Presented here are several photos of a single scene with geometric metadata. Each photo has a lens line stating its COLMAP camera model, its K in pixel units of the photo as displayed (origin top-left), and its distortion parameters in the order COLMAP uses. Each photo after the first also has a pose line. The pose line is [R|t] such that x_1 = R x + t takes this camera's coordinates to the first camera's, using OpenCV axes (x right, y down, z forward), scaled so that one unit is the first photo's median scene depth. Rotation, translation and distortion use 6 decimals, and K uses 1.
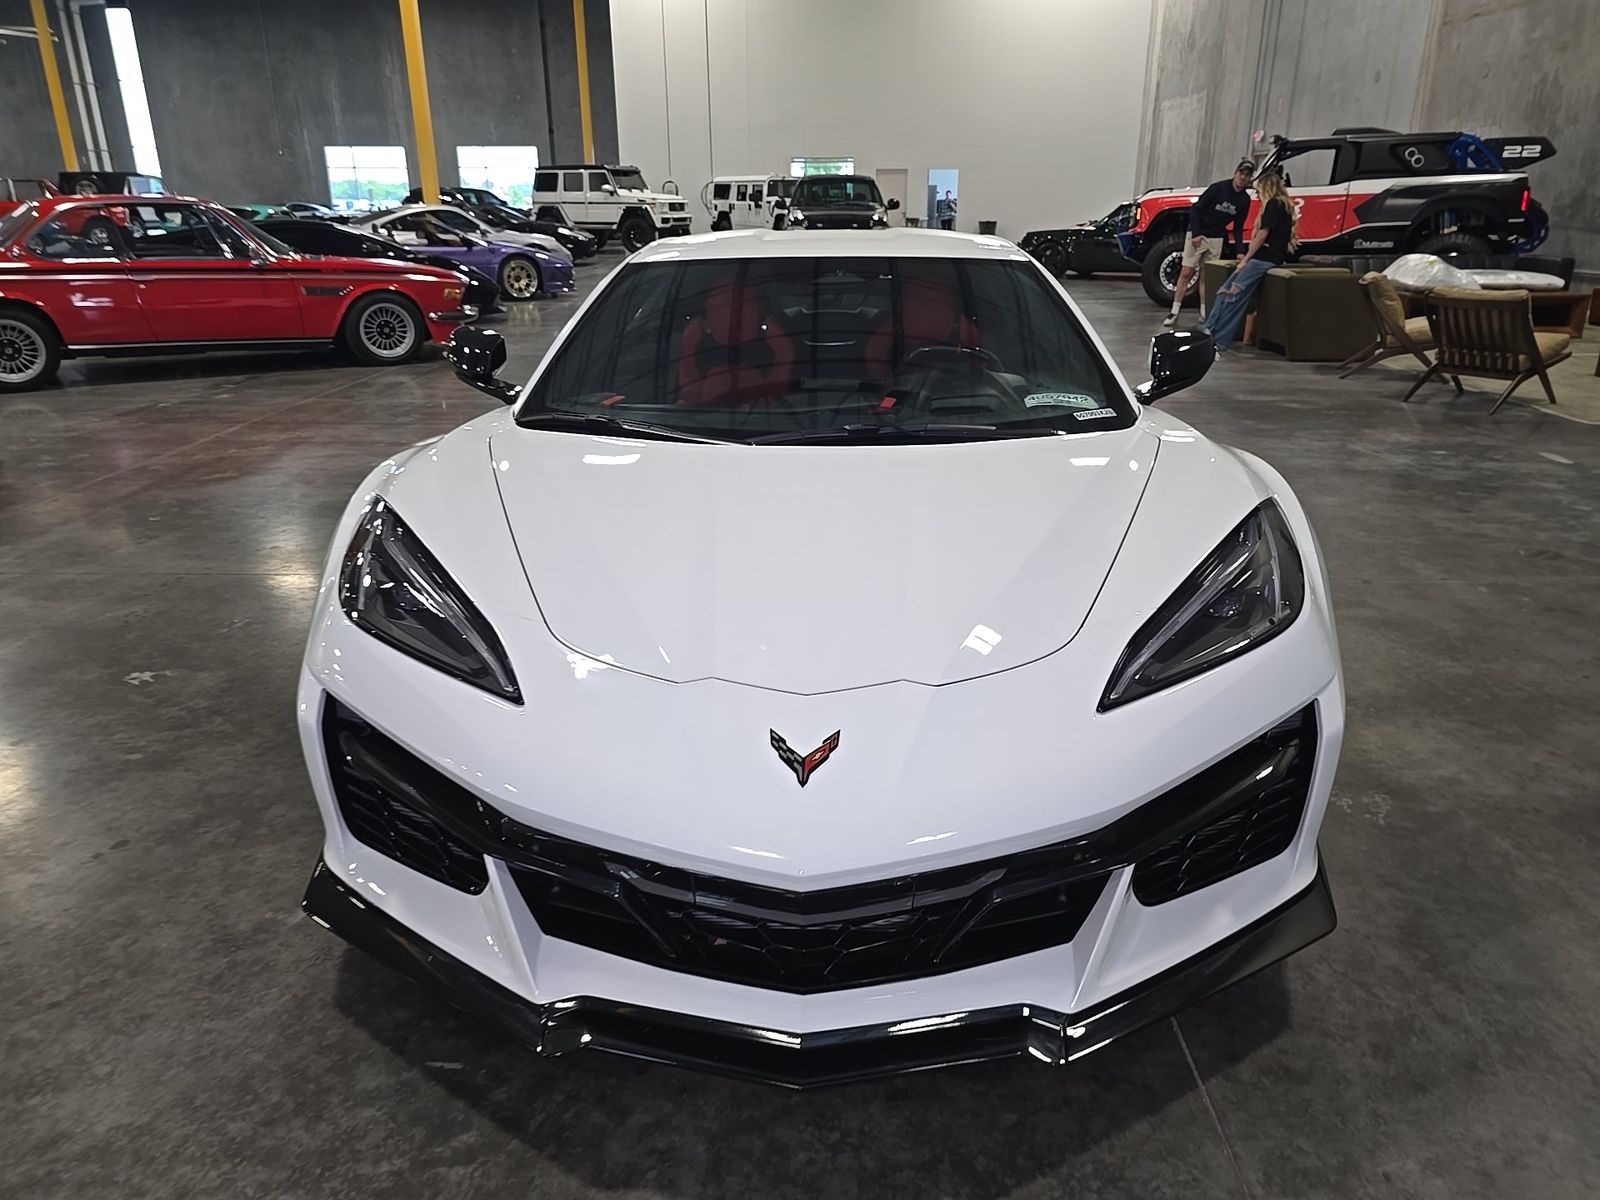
lens RADIAL K [[1091.8, 0, 806.1], [0, 1091.8, 605.6], [0, 0, 1]] dist [0.043609, -0.036685]
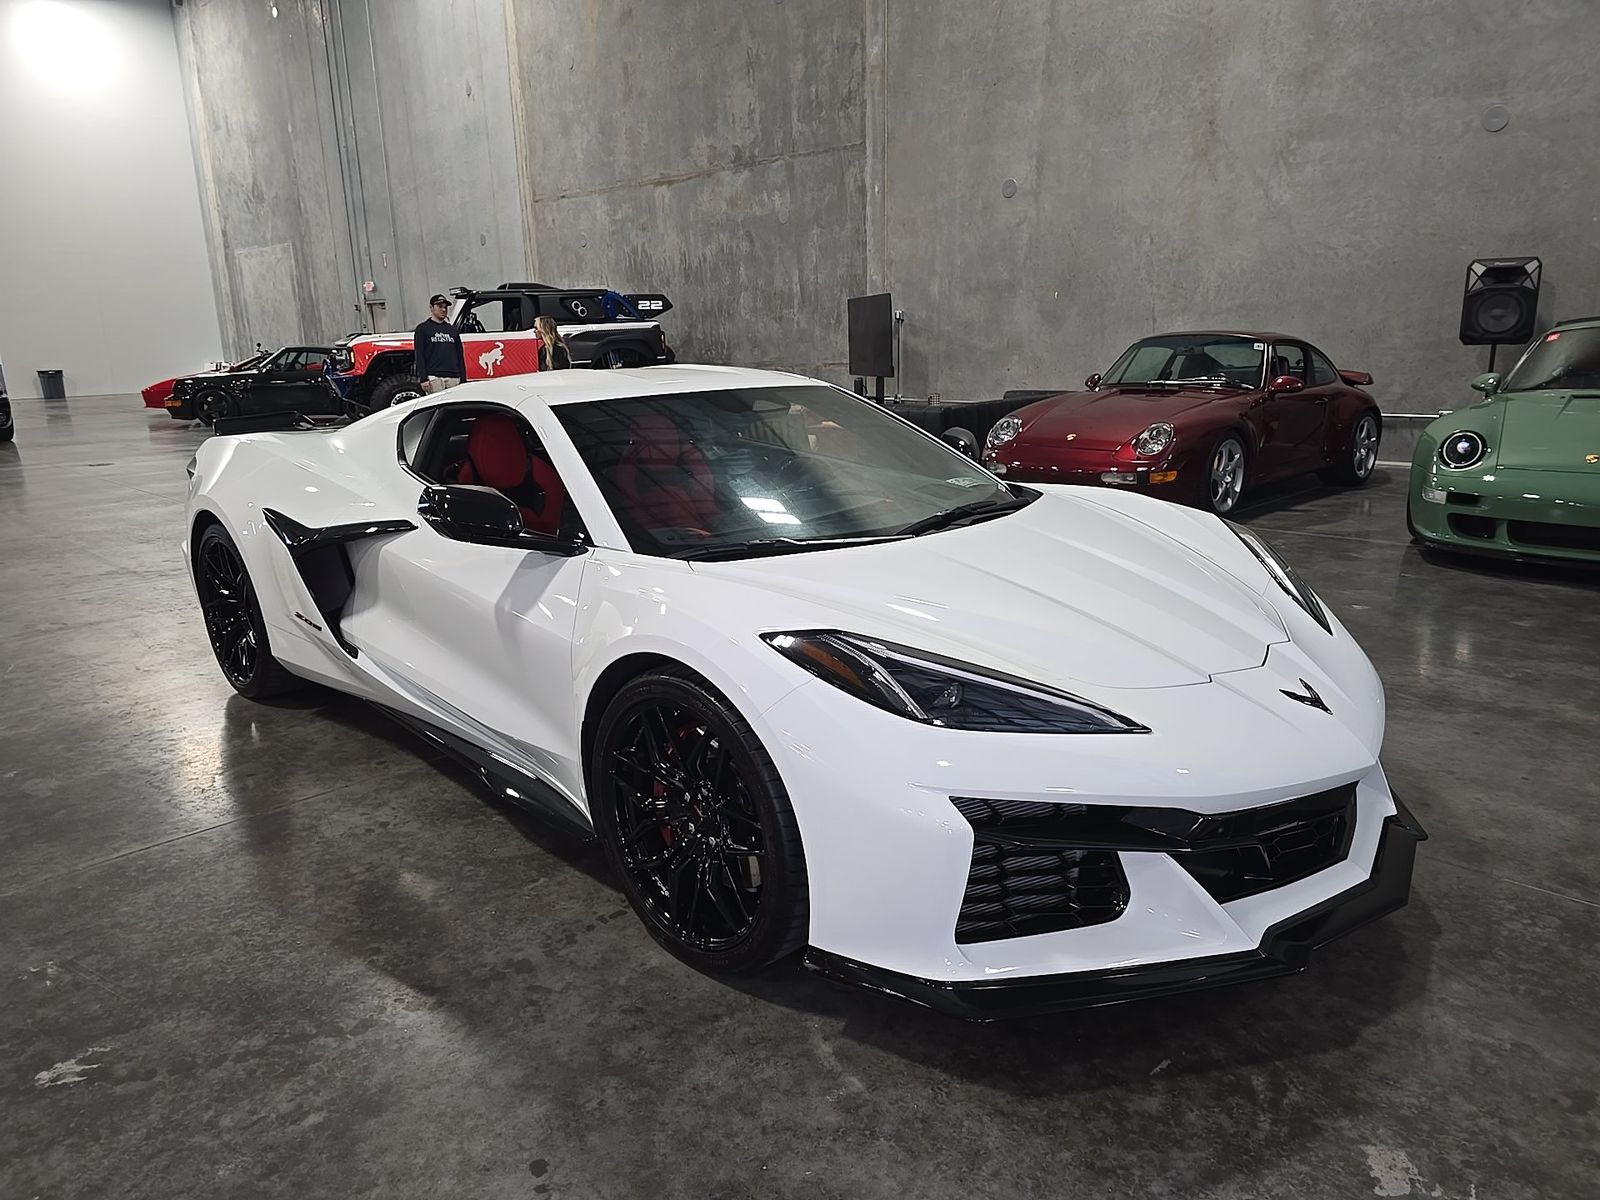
lens RADIAL K [[1091.8, 0, 806.1], [0, 1091.8, 605.6], [0, 0, 1]] dist [0.043609, -0.036685]
pose [[0.677506, -0.187164, 0.711305, -0.155985], [0.270712, 0.962650, -0.004549, -0.016808], [-0.683886, 0.195641, 0.702869, 0.042156]]
